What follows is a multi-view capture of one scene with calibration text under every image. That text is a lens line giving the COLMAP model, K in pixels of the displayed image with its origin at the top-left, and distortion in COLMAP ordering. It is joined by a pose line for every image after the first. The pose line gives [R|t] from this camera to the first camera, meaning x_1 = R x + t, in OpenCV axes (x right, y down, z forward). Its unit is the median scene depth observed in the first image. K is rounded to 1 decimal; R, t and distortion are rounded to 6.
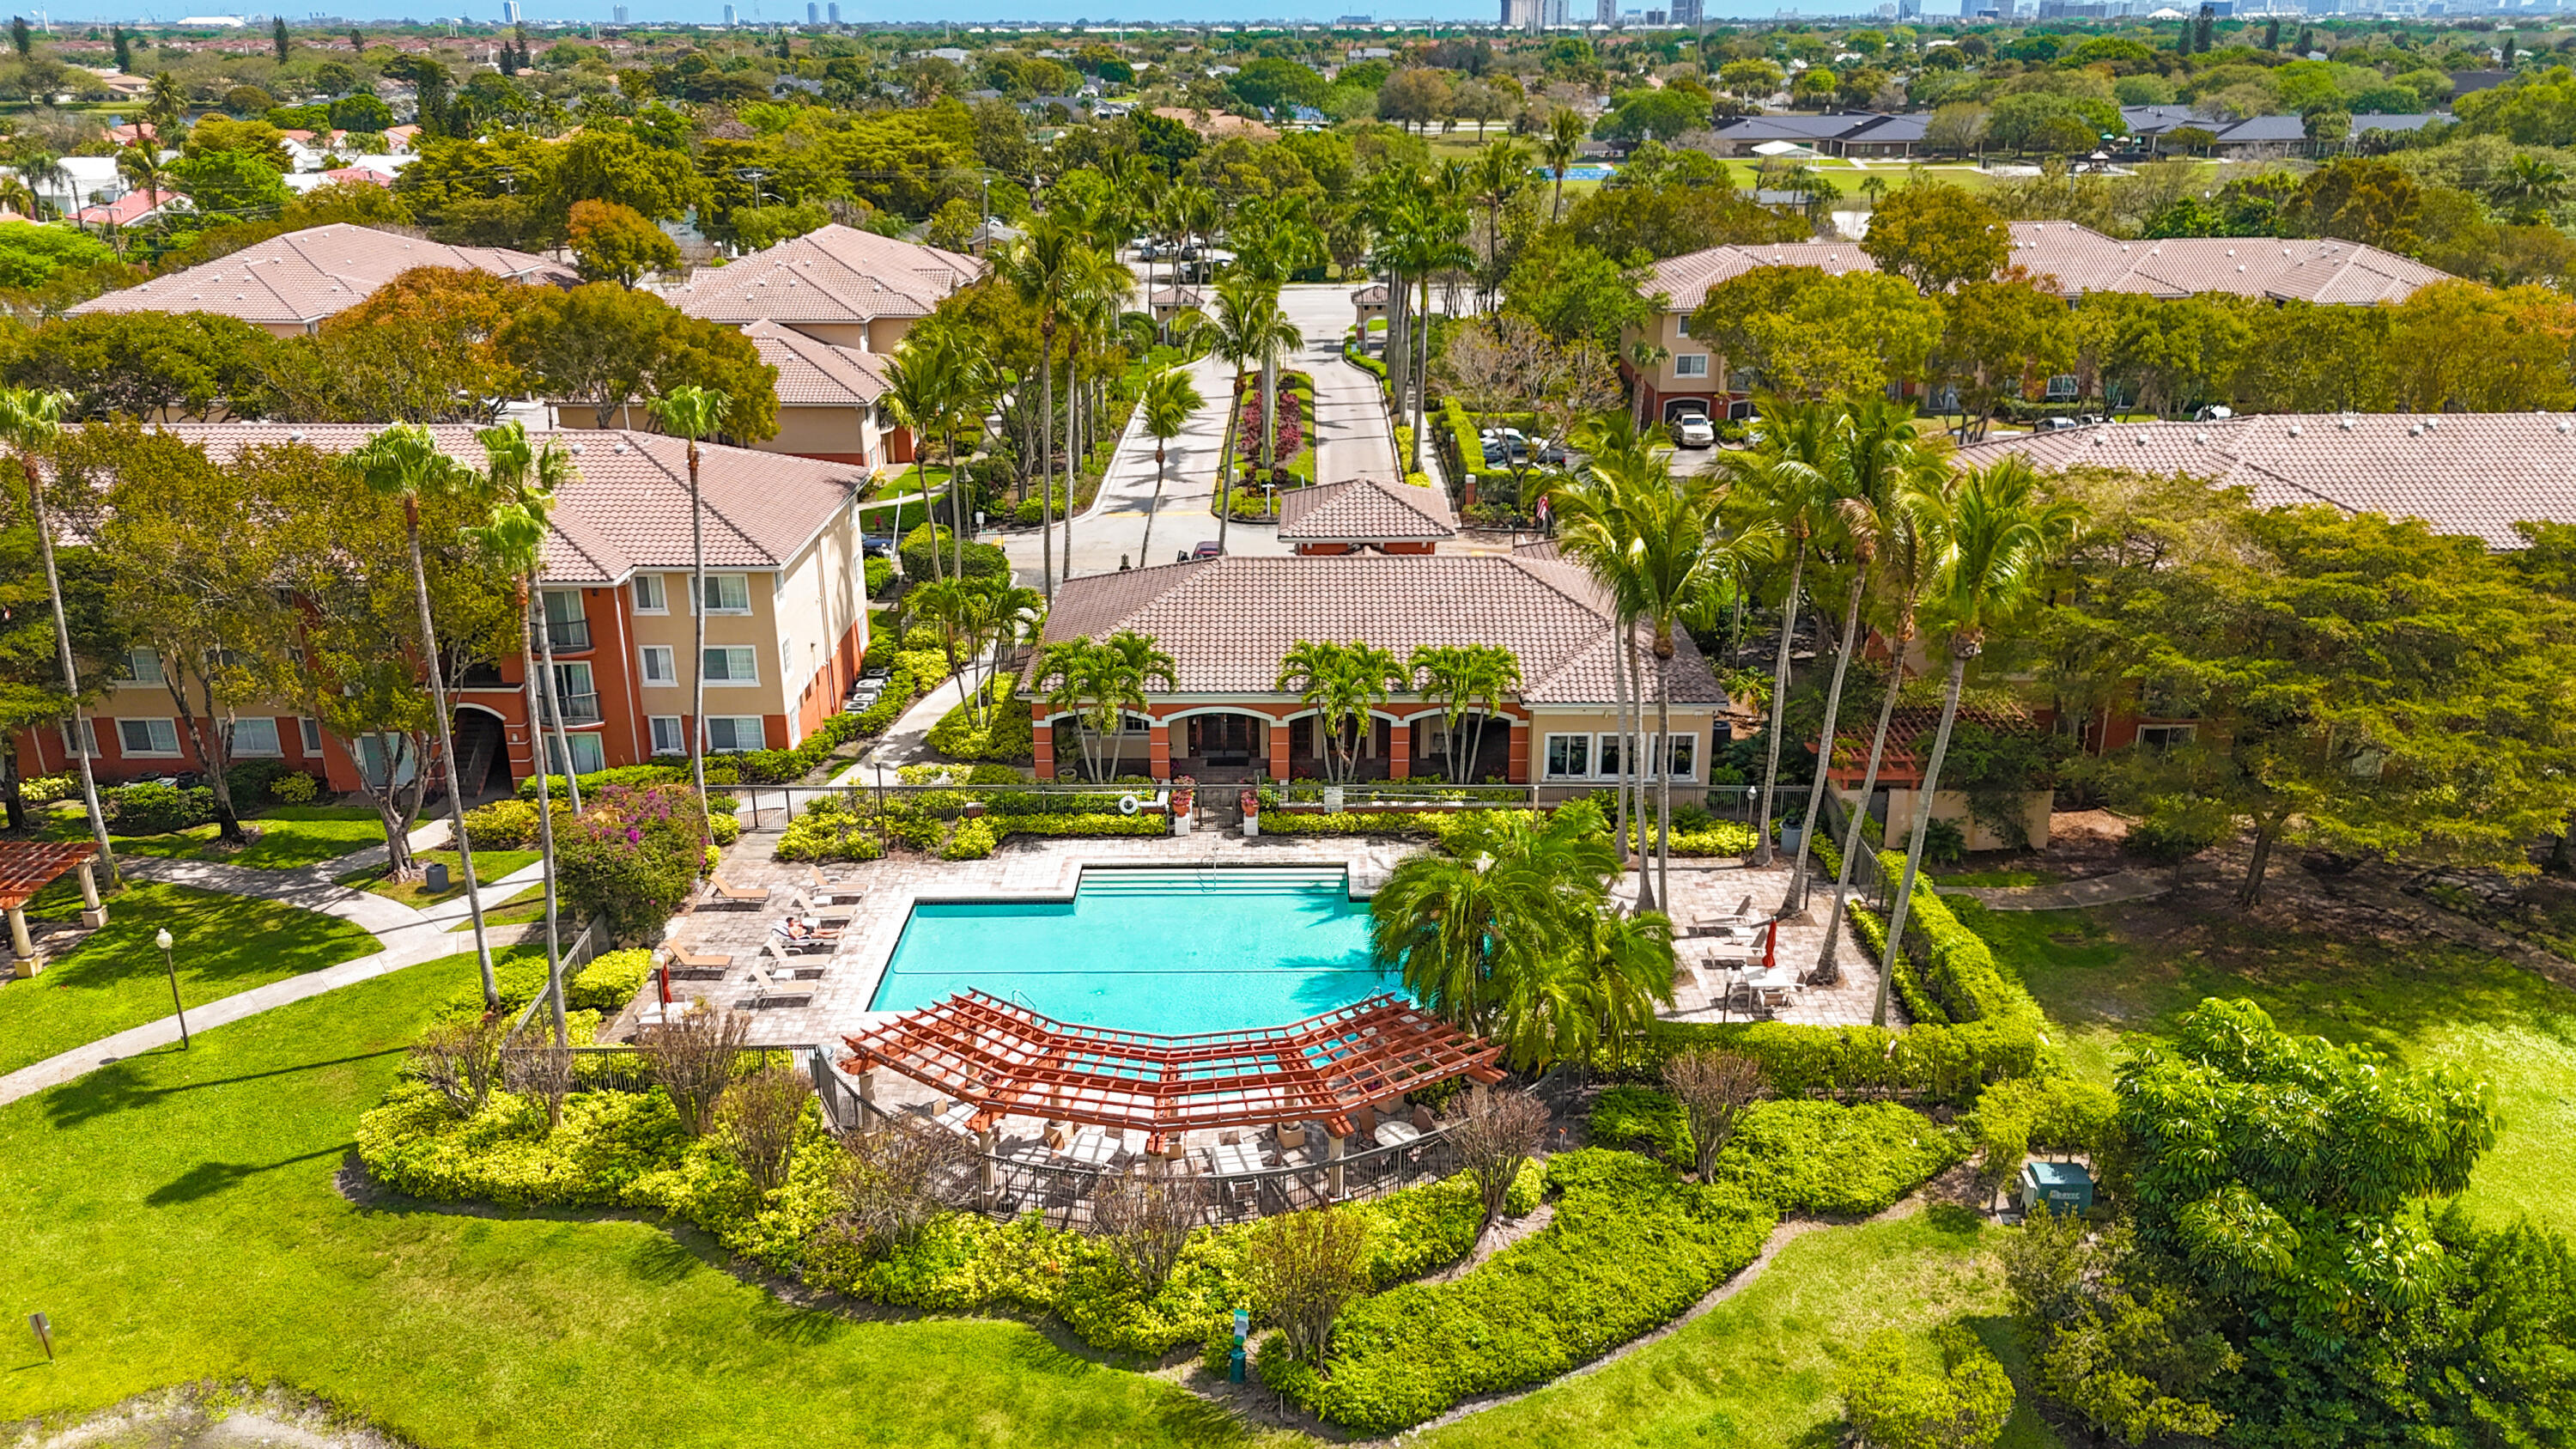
lens RADIAL K [[1918.3, 0, 1288.0], [0, 1918.3, 724.5], [0, 0, 1]] dist [0.075621, -0.072841]
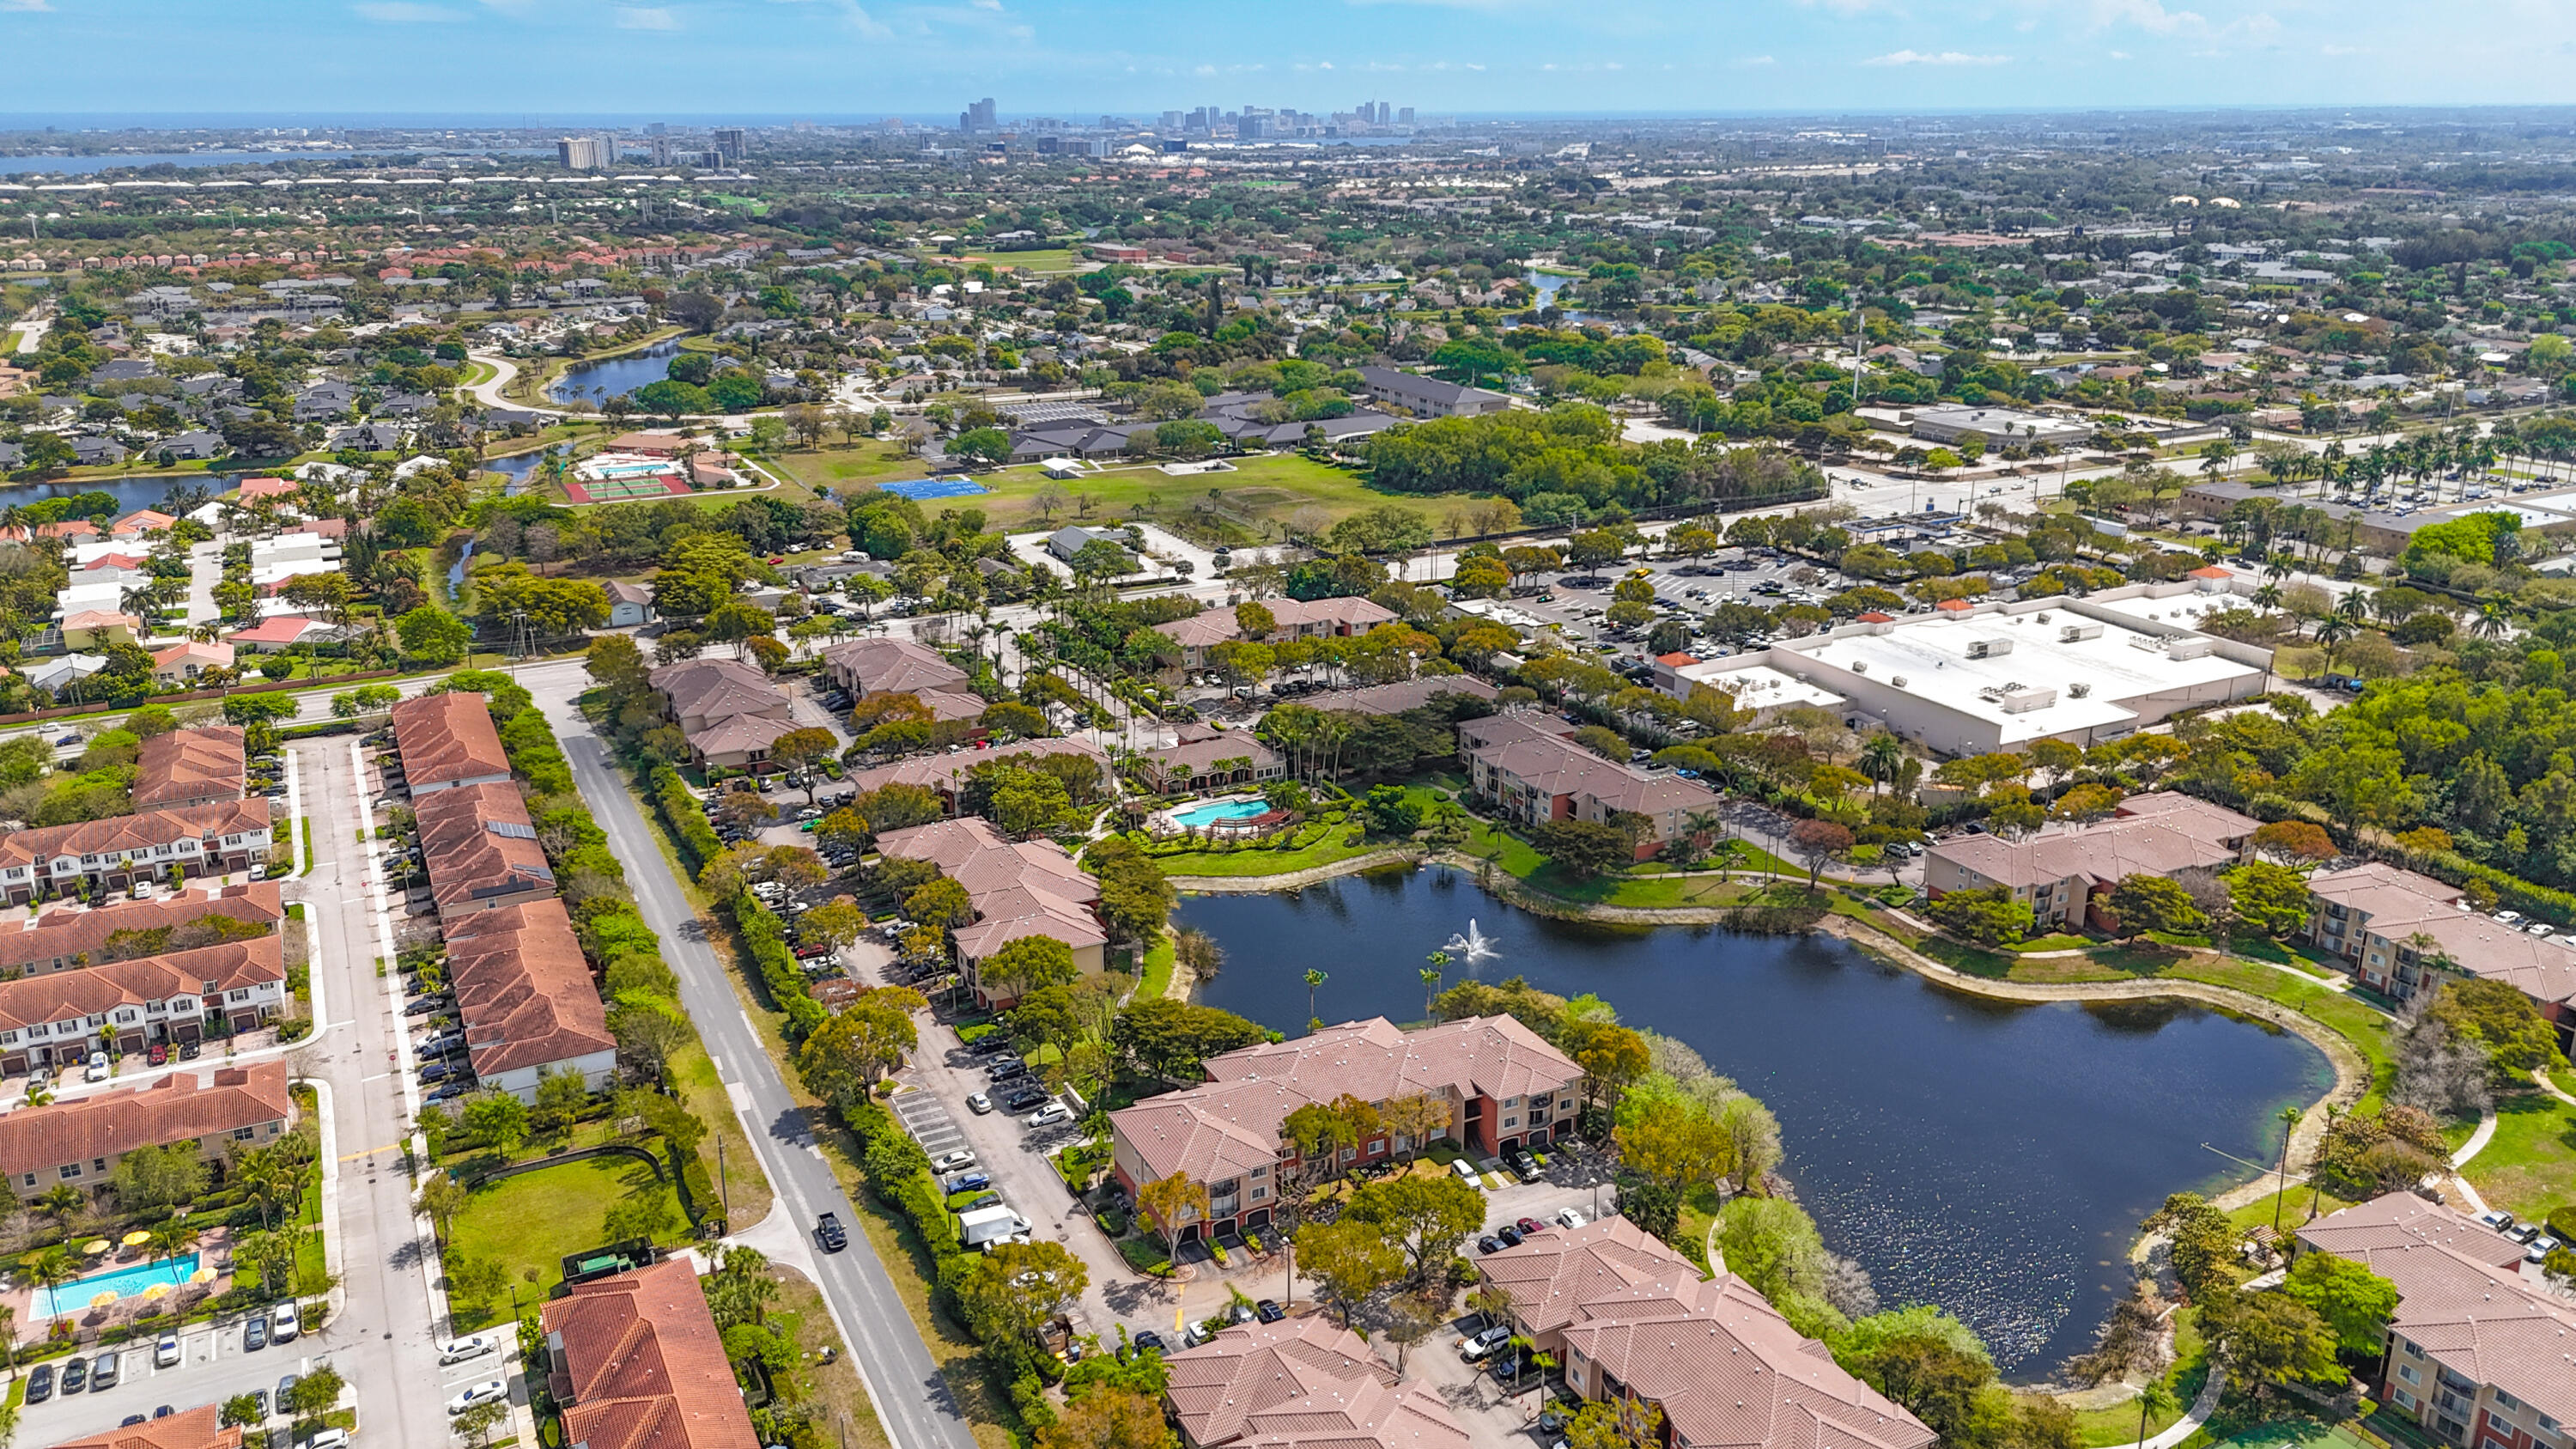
lens RADIAL K [[1900.6, 0, 1288.0], [0, 1900.6, 724.5], [0, 0, 1]] dist [0.072989, -0.083627]
pose [[0.885326, -0.139709, 0.443485, -2.288845], [0.155376, 0.987855, 0.001022, -0.123168], [-0.438241, 0.068002, 0.896281, -4.097259]]
